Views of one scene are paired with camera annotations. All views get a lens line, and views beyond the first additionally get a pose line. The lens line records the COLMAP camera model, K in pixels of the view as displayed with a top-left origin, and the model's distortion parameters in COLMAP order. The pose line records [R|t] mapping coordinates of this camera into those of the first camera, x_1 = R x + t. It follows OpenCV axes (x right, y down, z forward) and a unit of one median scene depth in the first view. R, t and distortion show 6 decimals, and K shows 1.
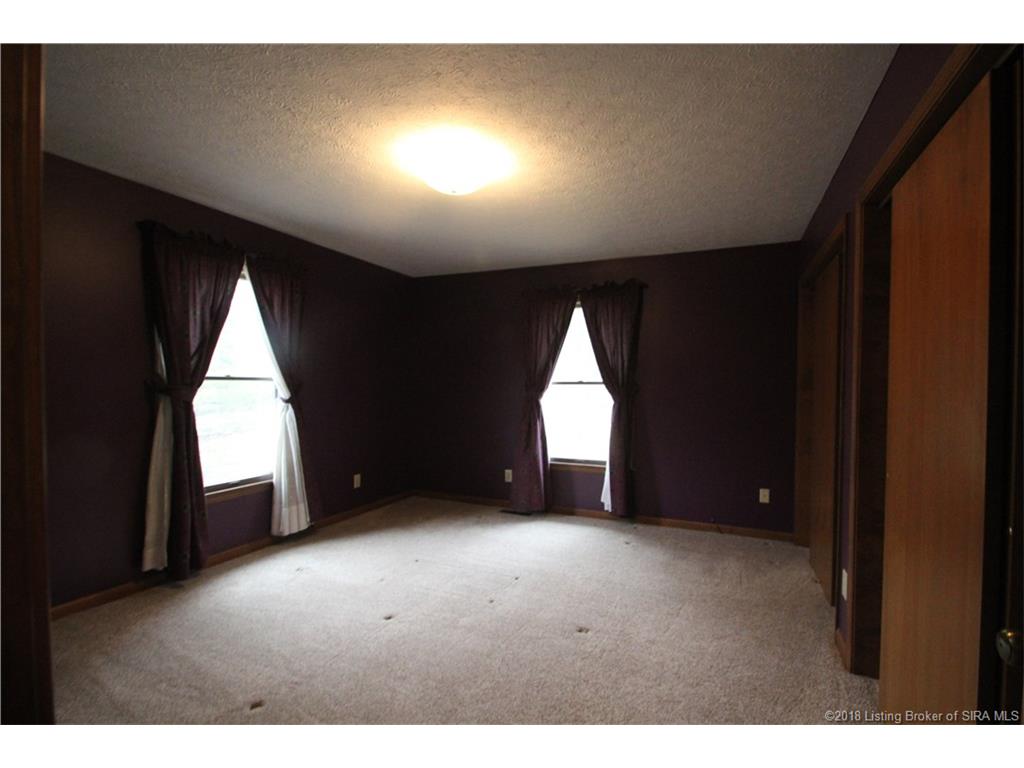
lens RADIAL K [[473.6, 0, 526.0], [0, 473.6, 396.9], [0, 0, 1]] dist [0.018141, -0.022819]
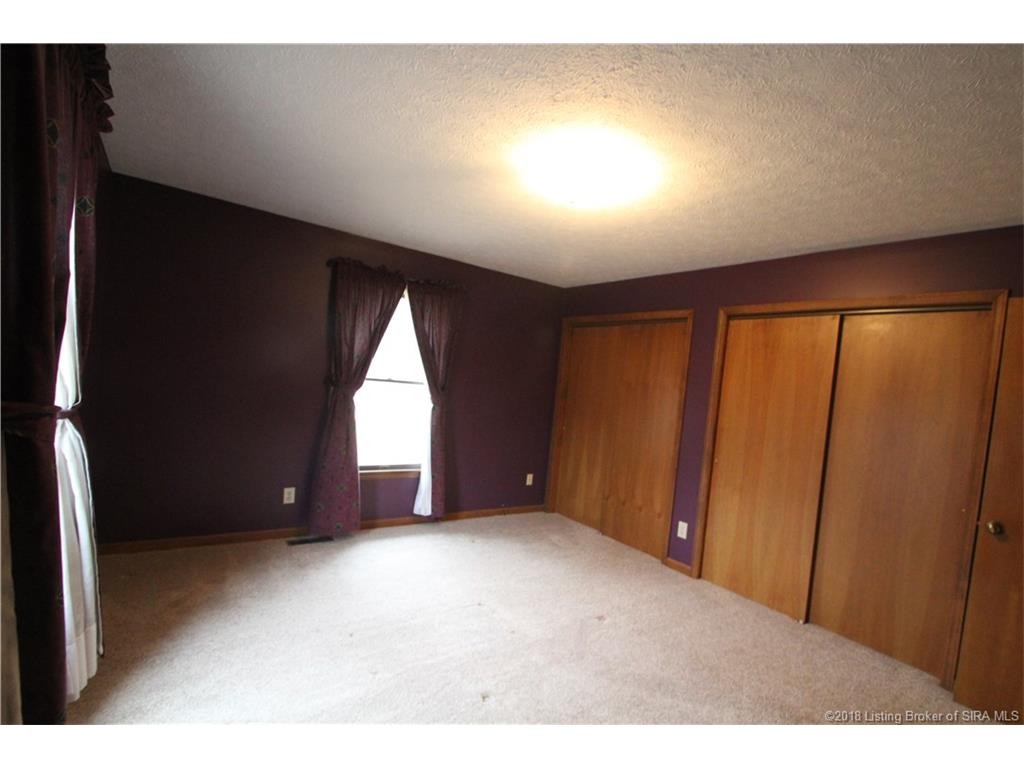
lens RADIAL K [[473.6, 0, 526.0], [0, 473.6, 396.9], [0, 0, 1]] dist [0.018141, -0.022819]
pose [[0.518188, 0.018209, 0.855073, -0.562281], [-0.067381, 0.997535, 0.019591, -0.036802], [-0.852608, -0.067768, 0.518138, 0.333029]]
